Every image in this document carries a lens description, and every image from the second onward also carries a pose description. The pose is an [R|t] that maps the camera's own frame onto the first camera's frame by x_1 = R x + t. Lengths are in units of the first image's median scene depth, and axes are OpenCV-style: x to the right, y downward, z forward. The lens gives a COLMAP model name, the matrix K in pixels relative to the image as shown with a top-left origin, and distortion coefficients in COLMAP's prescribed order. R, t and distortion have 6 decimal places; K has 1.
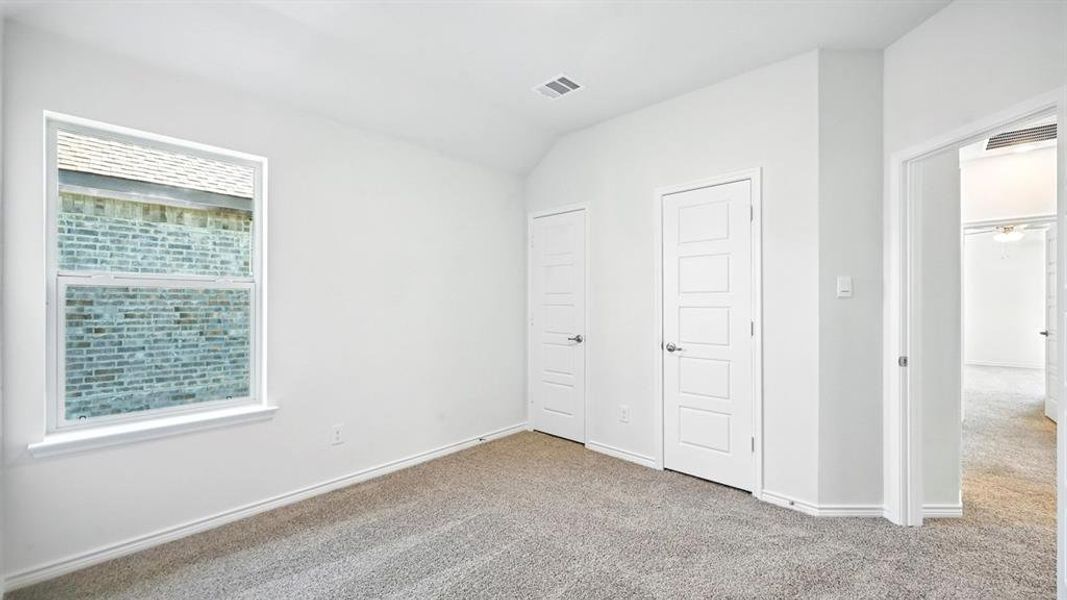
lens RADIAL K [[422.2, 0, 531.7], [0, 422.2, 301.8], [0, 0, 1]] dist [-0.003116, 0.000266]
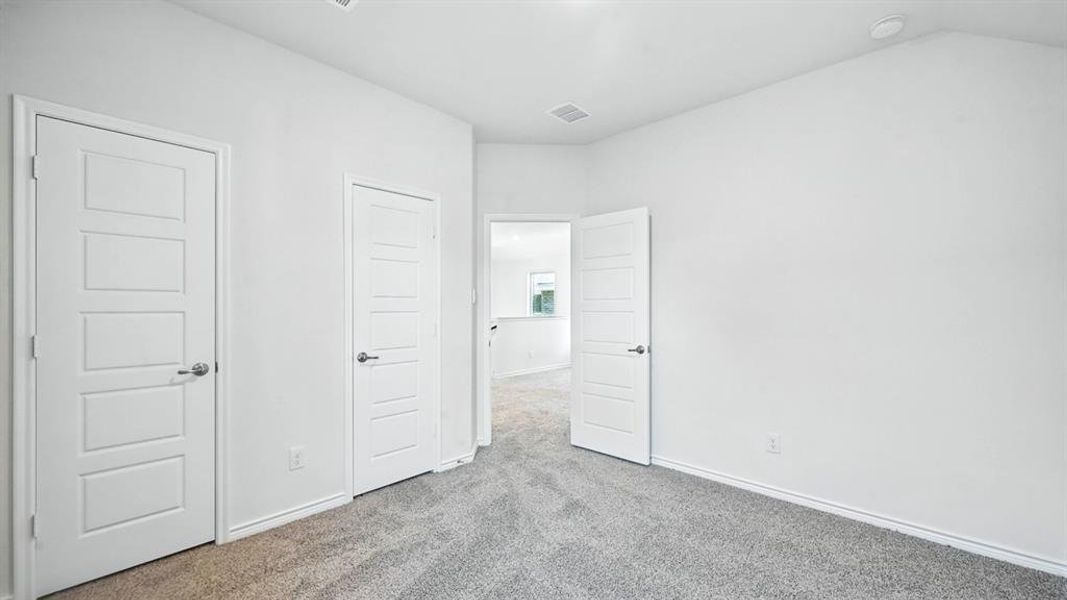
lens RADIAL K [[422.2, 0, 531.7], [0, 422.2, 301.8], [0, 0, 1]] dist [-0.003116, 0.000266]
pose [[-0.012572, 0.008388, 0.999886, -0.473435], [-0.009583, 0.999918, -0.008509, -0.005146], [-0.999875, -0.009689, -0.012491, 0.538426]]
